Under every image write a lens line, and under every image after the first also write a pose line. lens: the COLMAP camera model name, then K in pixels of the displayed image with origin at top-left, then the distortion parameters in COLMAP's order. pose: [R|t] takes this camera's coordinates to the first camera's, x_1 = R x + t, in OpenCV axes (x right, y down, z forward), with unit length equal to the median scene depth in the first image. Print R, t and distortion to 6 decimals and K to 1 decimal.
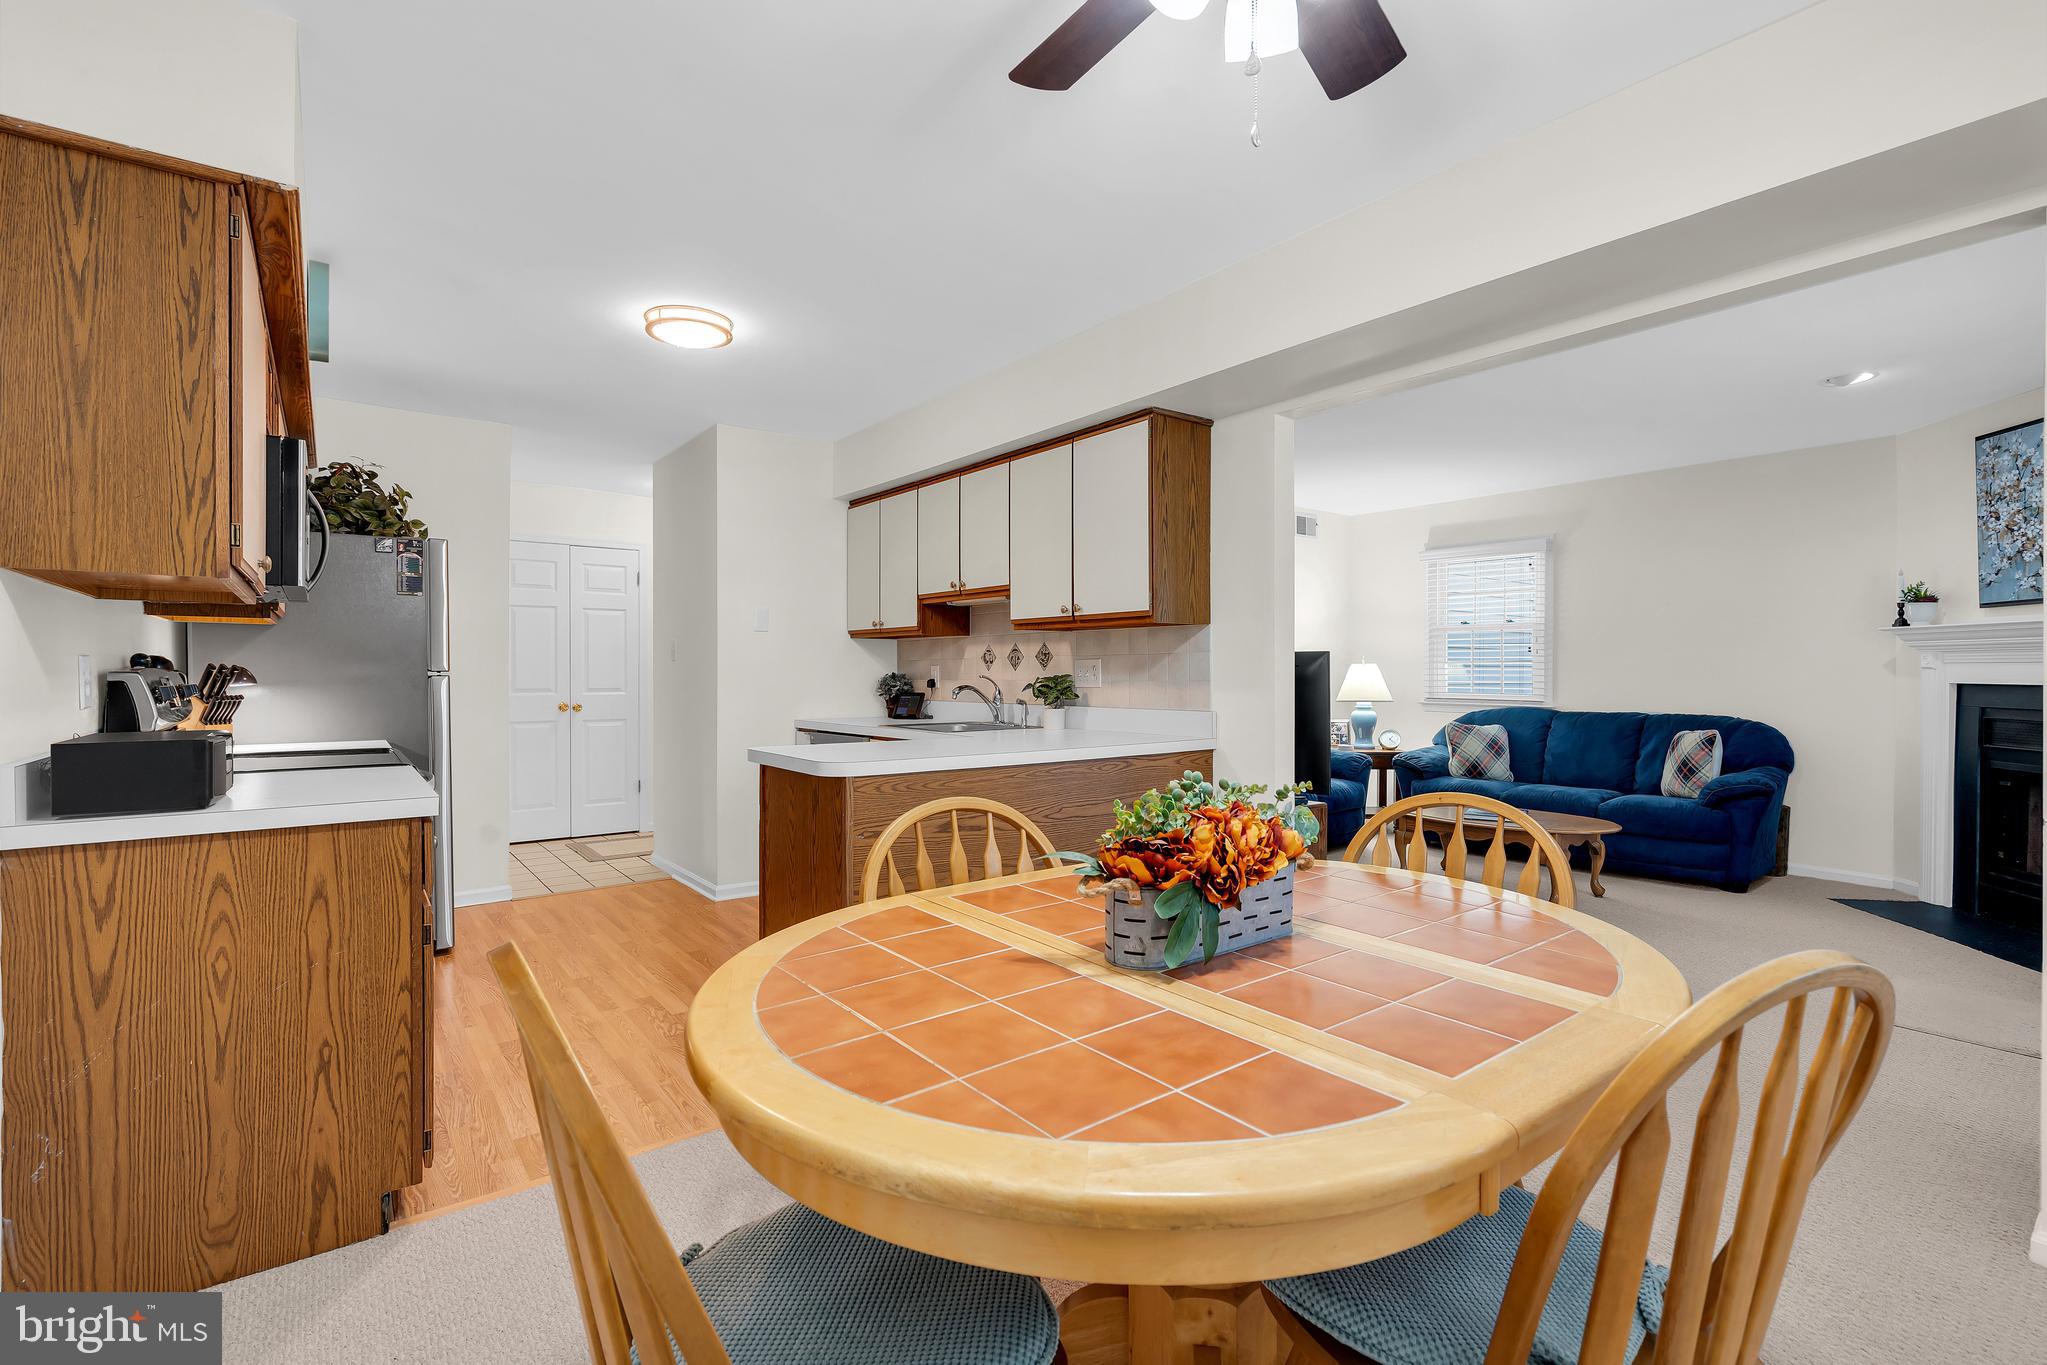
lens RADIAL K [[918.9, 0, 1019.1], [0, 918.9, 672.9], [0, 0, 1]] dist [-0.000910, -0.000535]
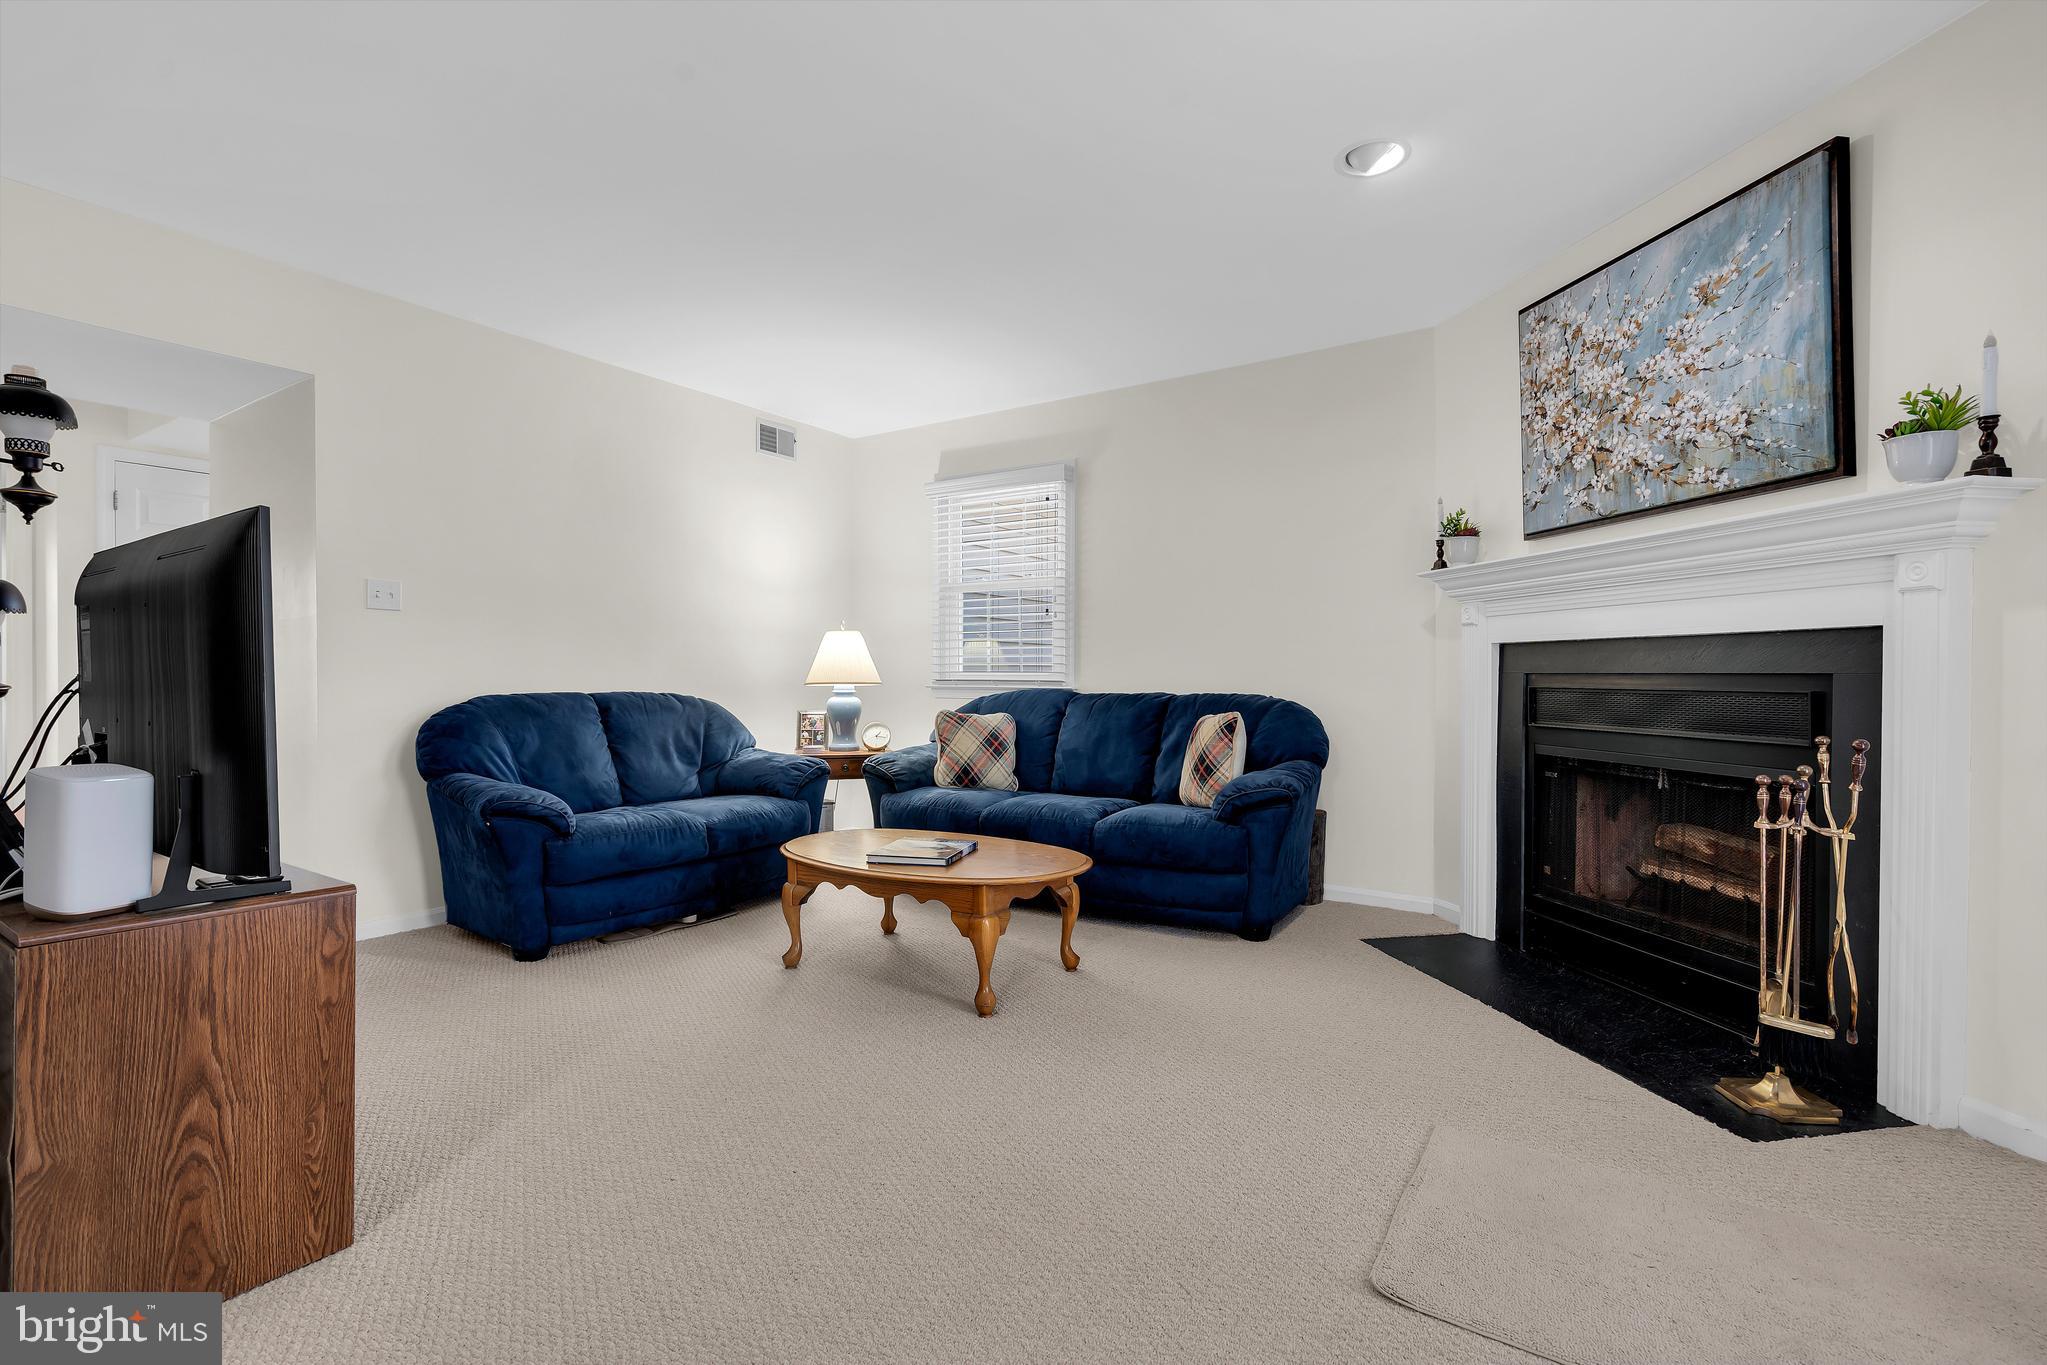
lens RADIAL K [[917.0, 0, 1023.9], [0, 917.0, 674.6], [0, 0, 1]] dist [-0.004284, 0.000650]
pose [[0.942541, -0.001300, 0.334088, 0.372095], [0.002118, 0.999996, -0.002083, 0.035092], [-0.334083, 0.002670, 0.942540, 0.389284]]
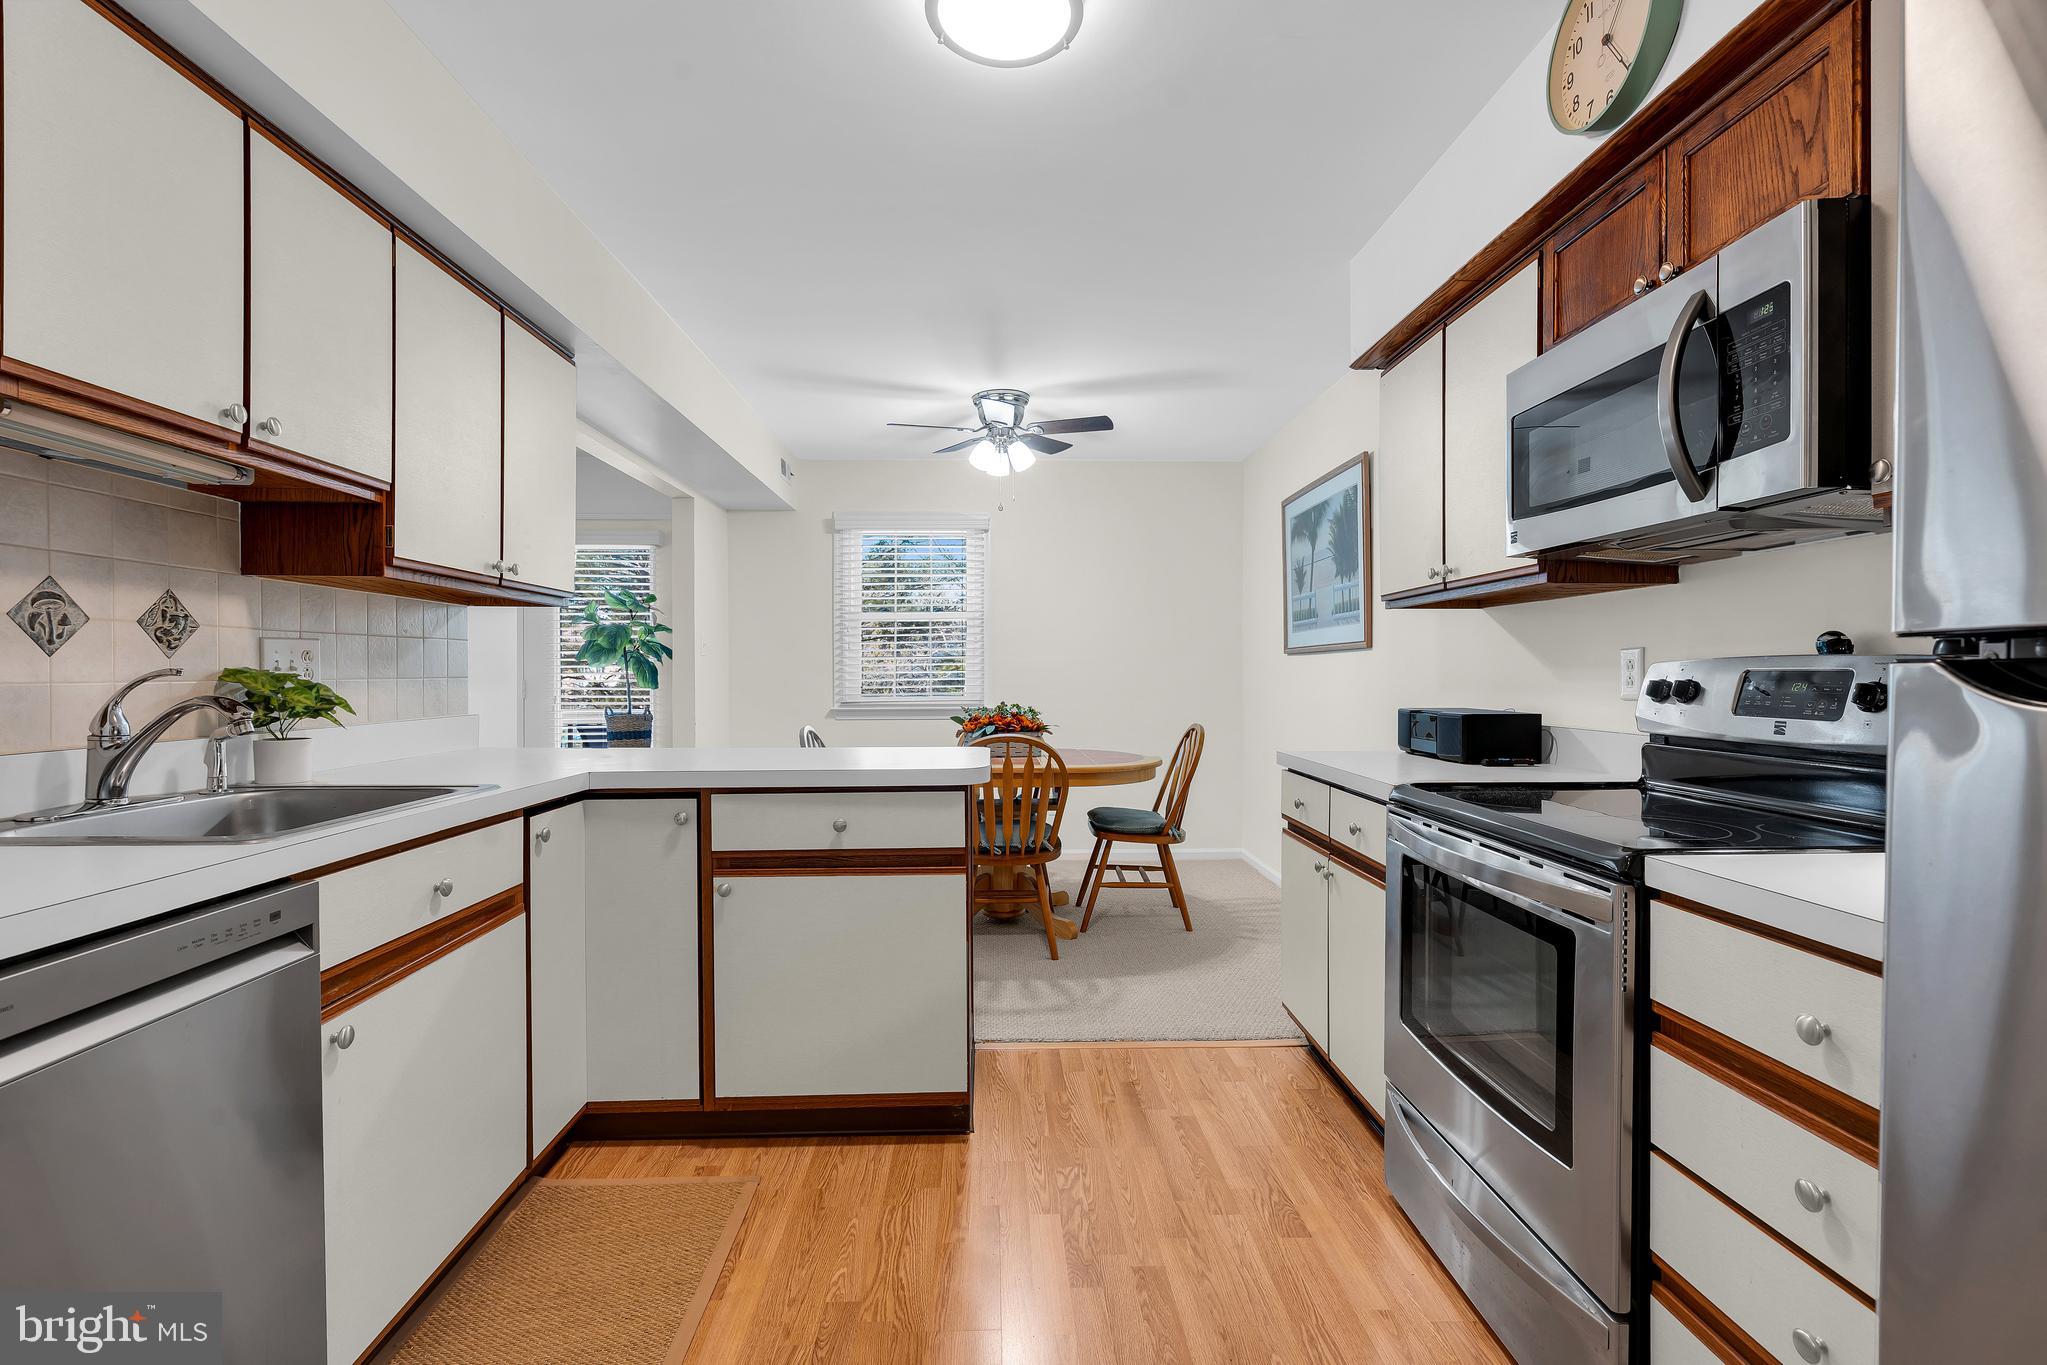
lens RADIAL K [[920.1, 0, 1023.6], [0, 920.1, 678.6], [0, 0, 1]] dist [-0.004667, 0.003544]
pose [[-0.818841, -0.004602, 0.574002, -0.445887], [-0.000509, 0.999973, 0.007291, 0.002725], [-0.574021, 0.005678, -0.818821, 0.980366]]
